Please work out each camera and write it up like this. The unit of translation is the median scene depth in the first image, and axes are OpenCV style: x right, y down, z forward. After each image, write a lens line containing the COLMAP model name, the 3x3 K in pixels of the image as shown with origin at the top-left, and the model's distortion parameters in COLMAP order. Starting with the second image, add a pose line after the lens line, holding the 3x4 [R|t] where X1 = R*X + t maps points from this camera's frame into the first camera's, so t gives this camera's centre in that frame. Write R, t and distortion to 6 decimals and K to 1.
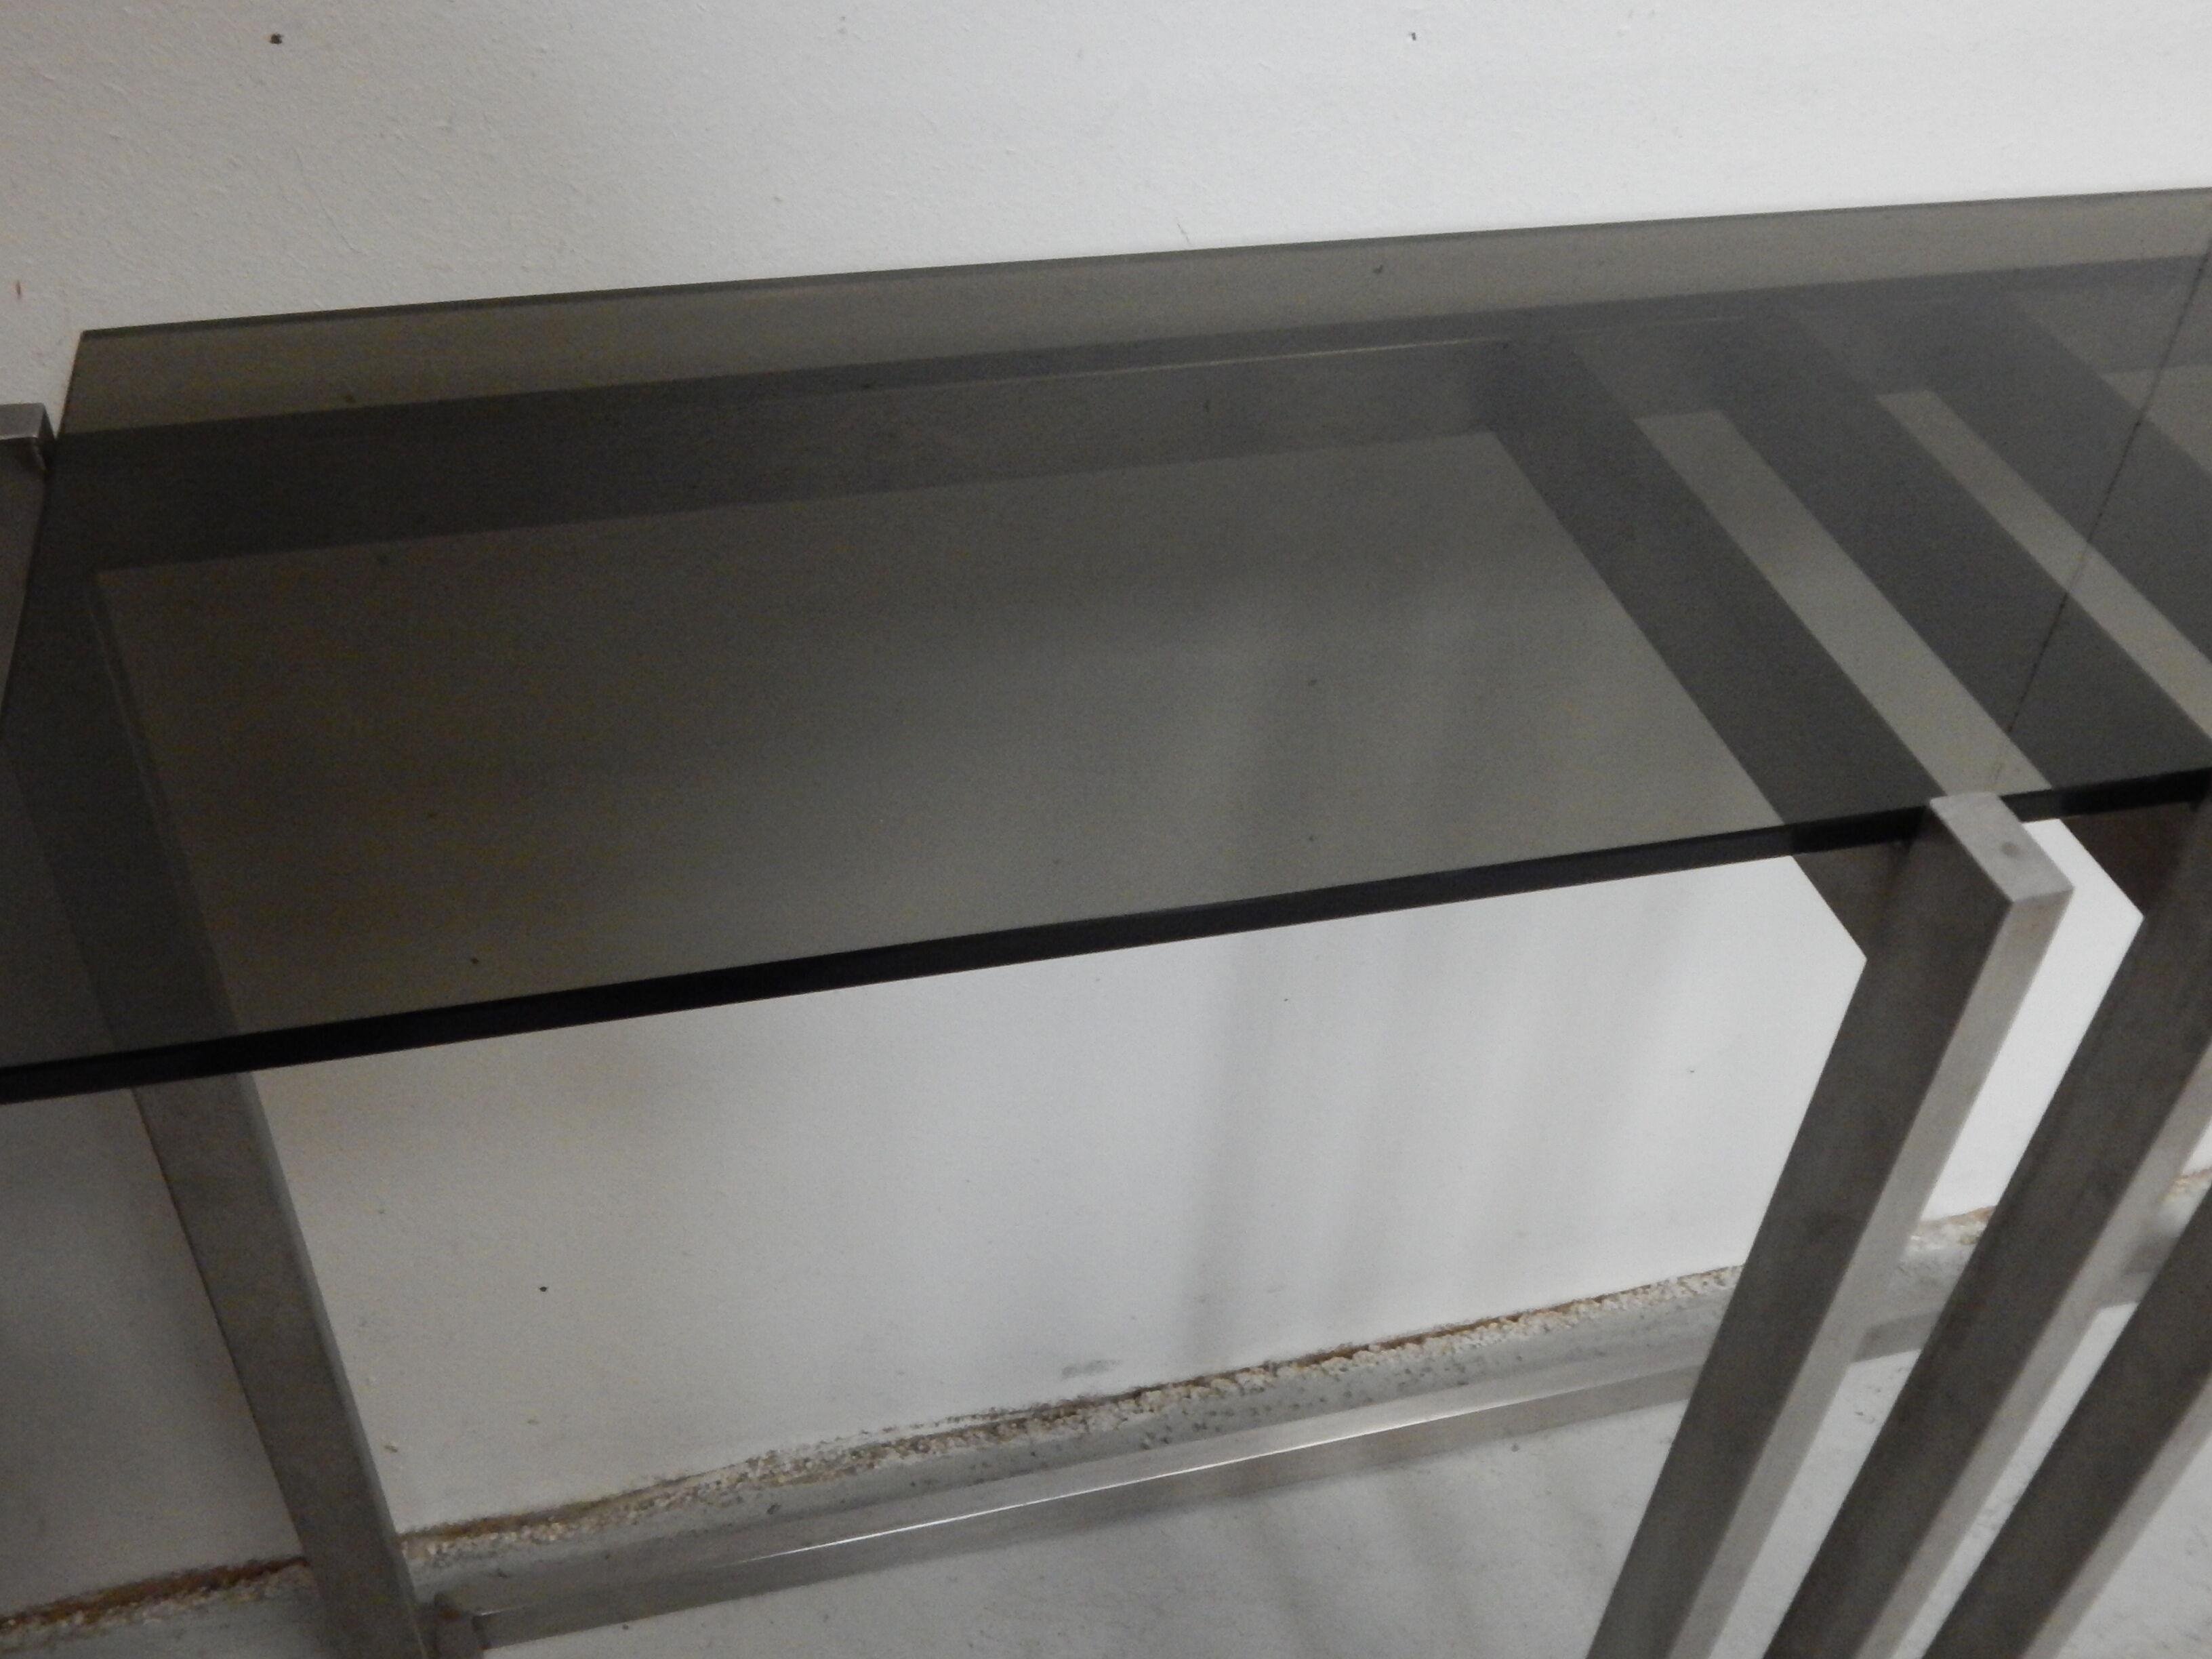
lens RADIAL K [[2156.8, 0, 1123.8], [0, 2156.8, 810.4], [0, 0, 1]] dist [-0.016272, 0.000000]
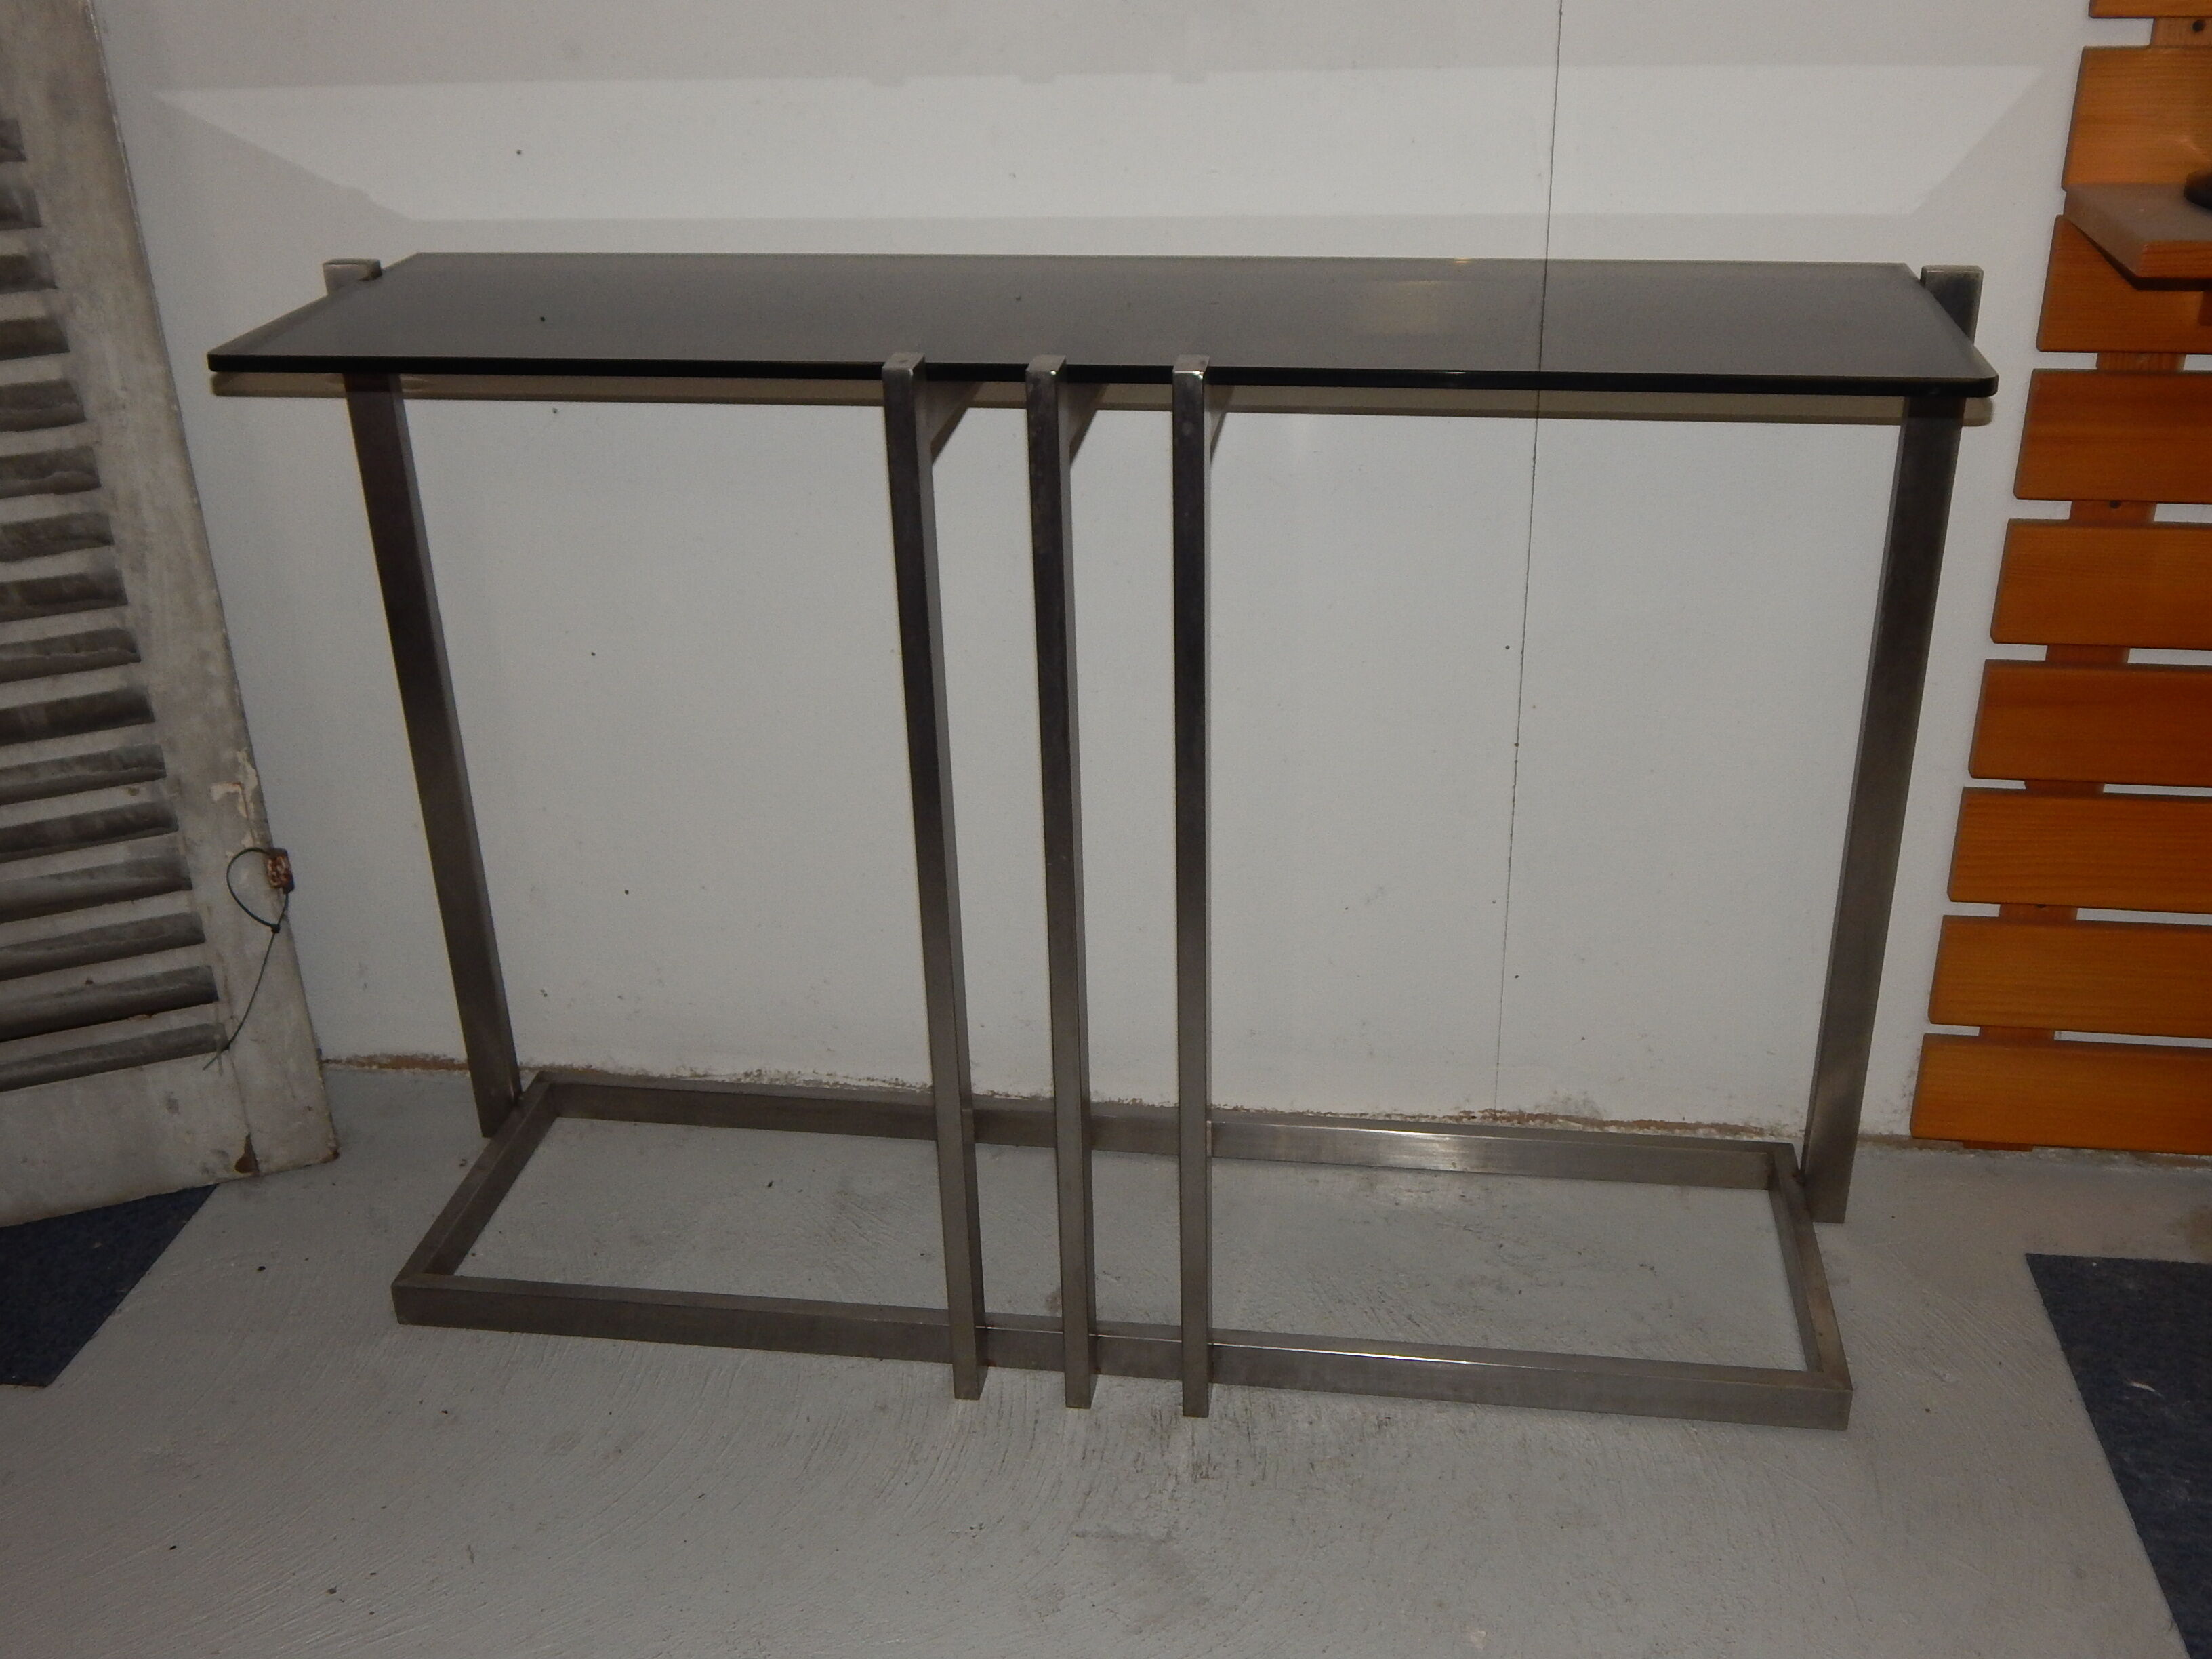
lens RADIAL K [[2156.8, 0, 1112.8], [0, 2156.8, 838.9], [0, 0, 1]] dist [-0.016272, 0.000000]
pose [[0.918278, 0.111945, -0.379780, 0.663832], [-0.200025, 0.958956, -0.200979, 0.398940], [0.341694, 0.260520, 0.902981, -0.403363]]
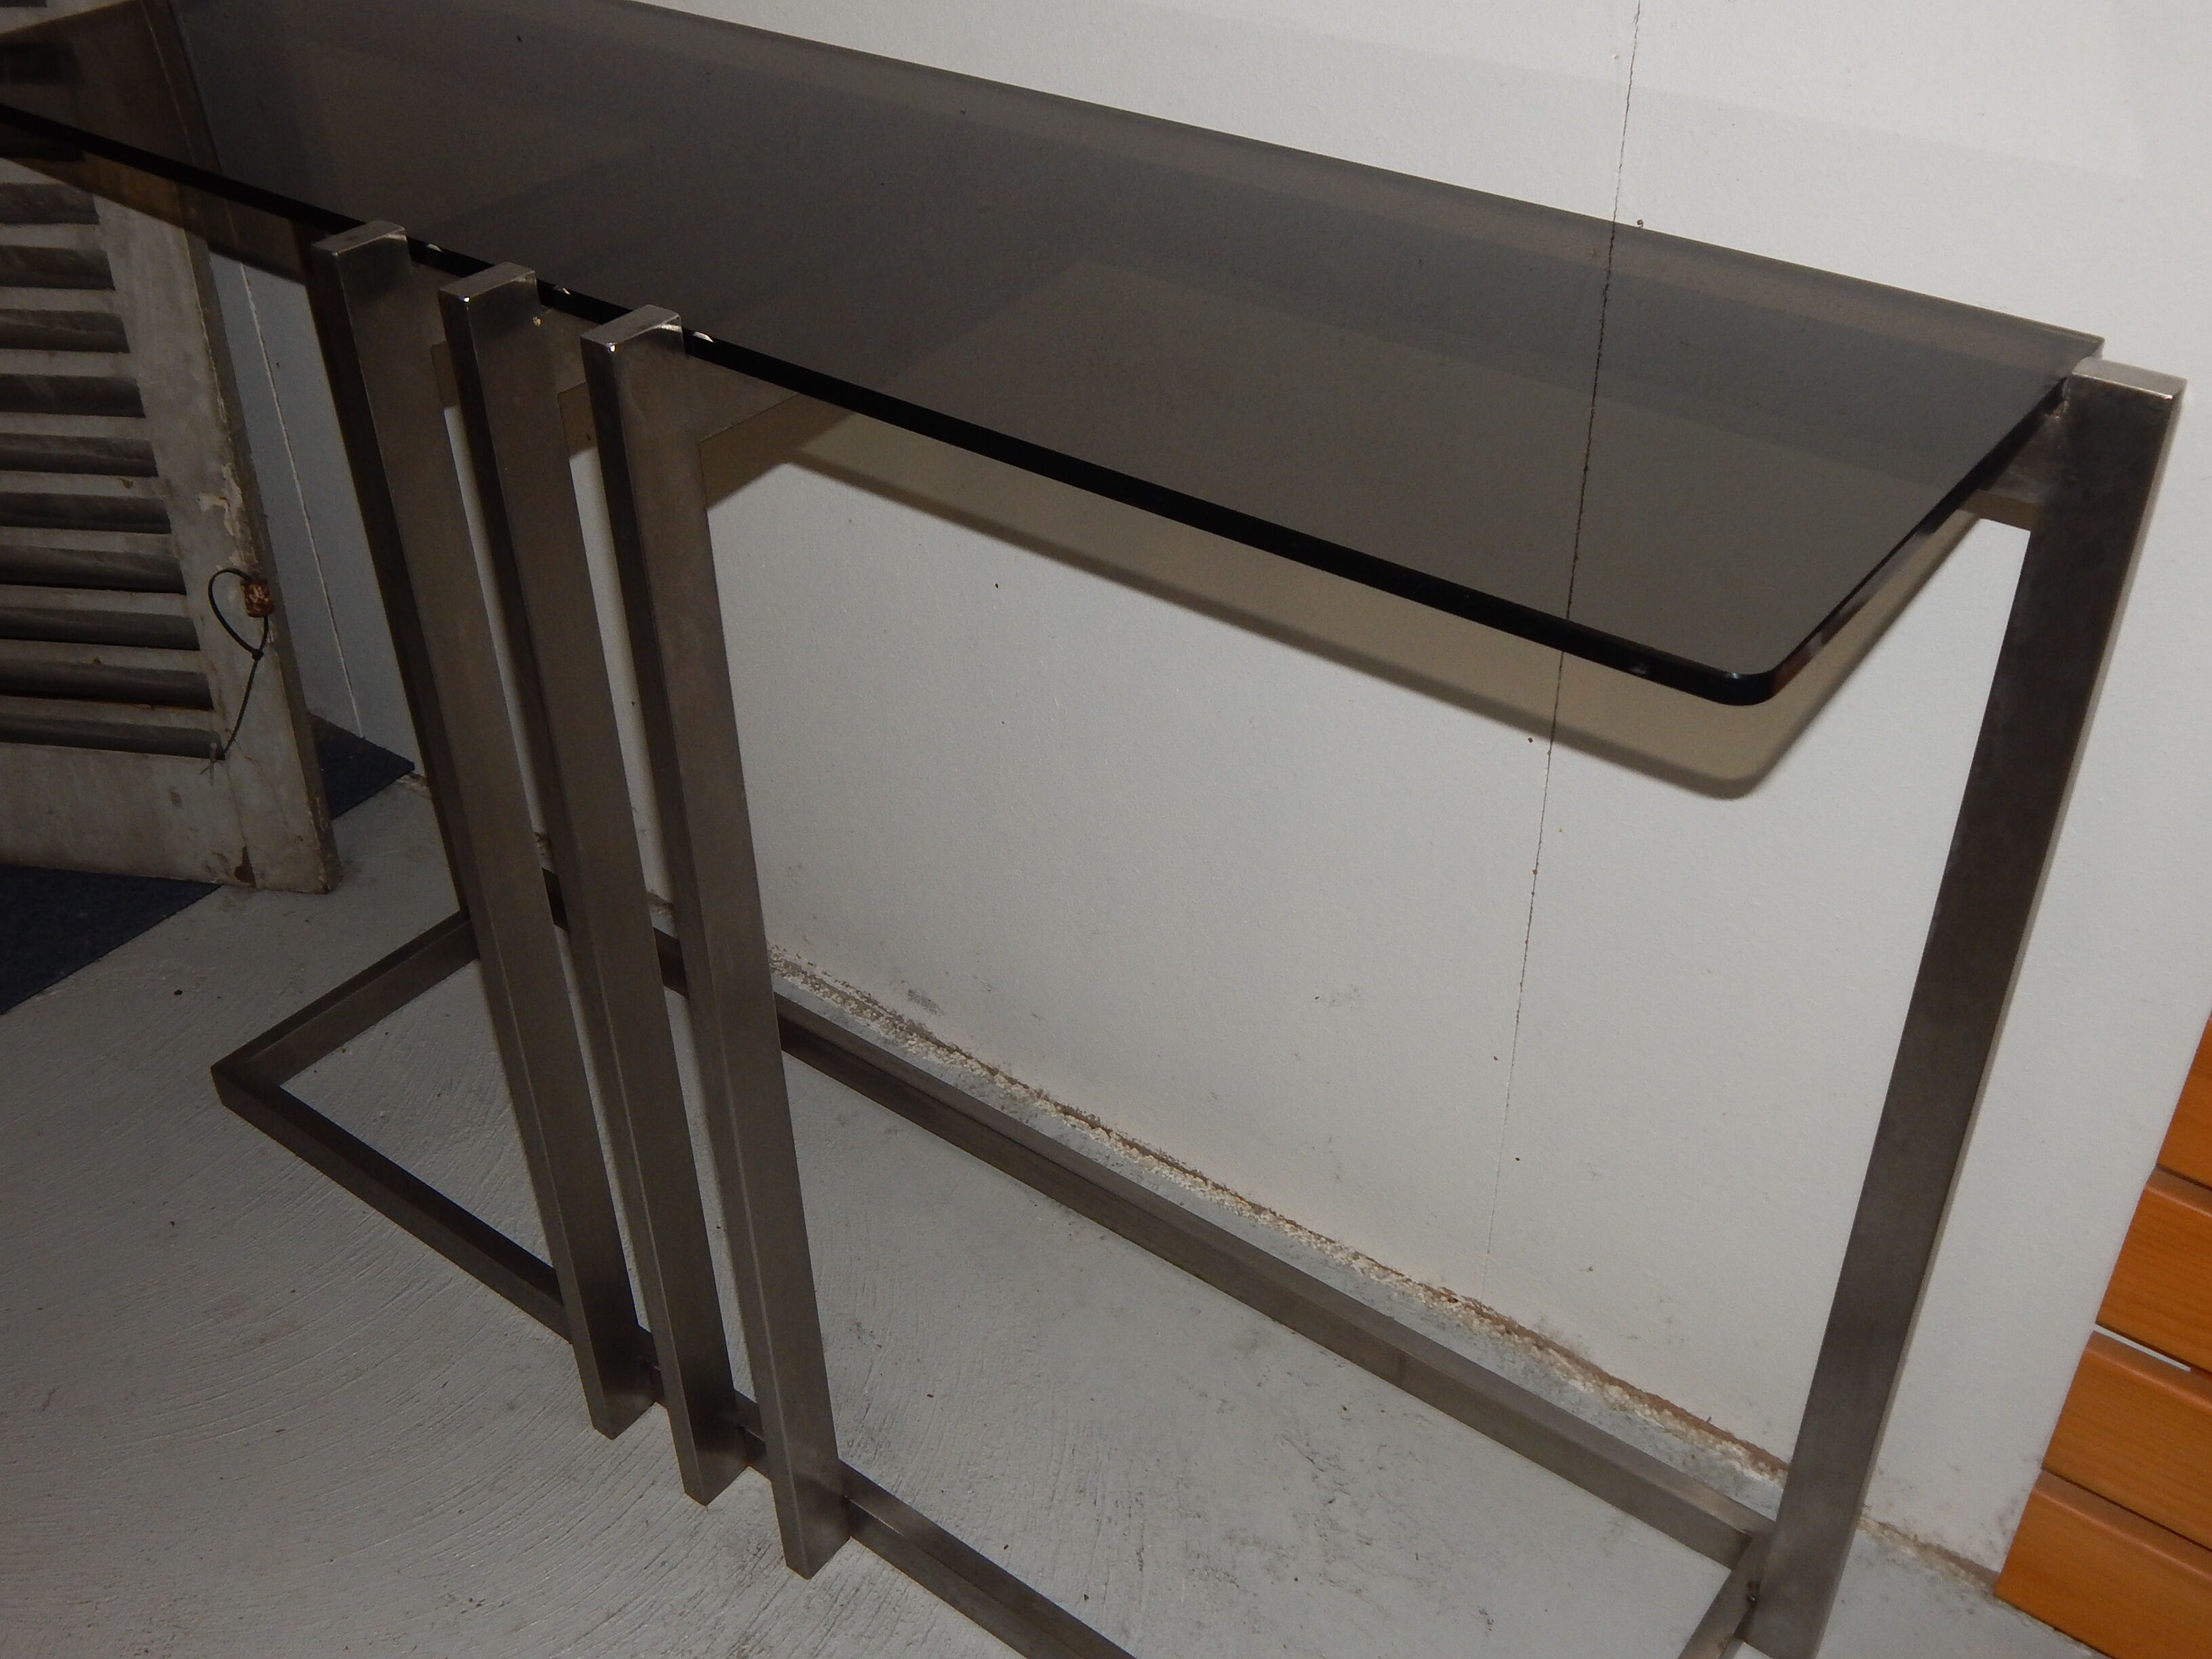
lens RADIAL K [[2156.8, 0, 1106.4], [0, 2156.8, 841.0], [0, 0, 1]] dist [-0.016272, 0.000000]
pose [[0.609179, 0.418391, -0.673684, 0.897520], [-0.474080, 0.873127, 0.113569, -0.025460], [0.635728, 0.250196, 0.730241, 0.099194]]
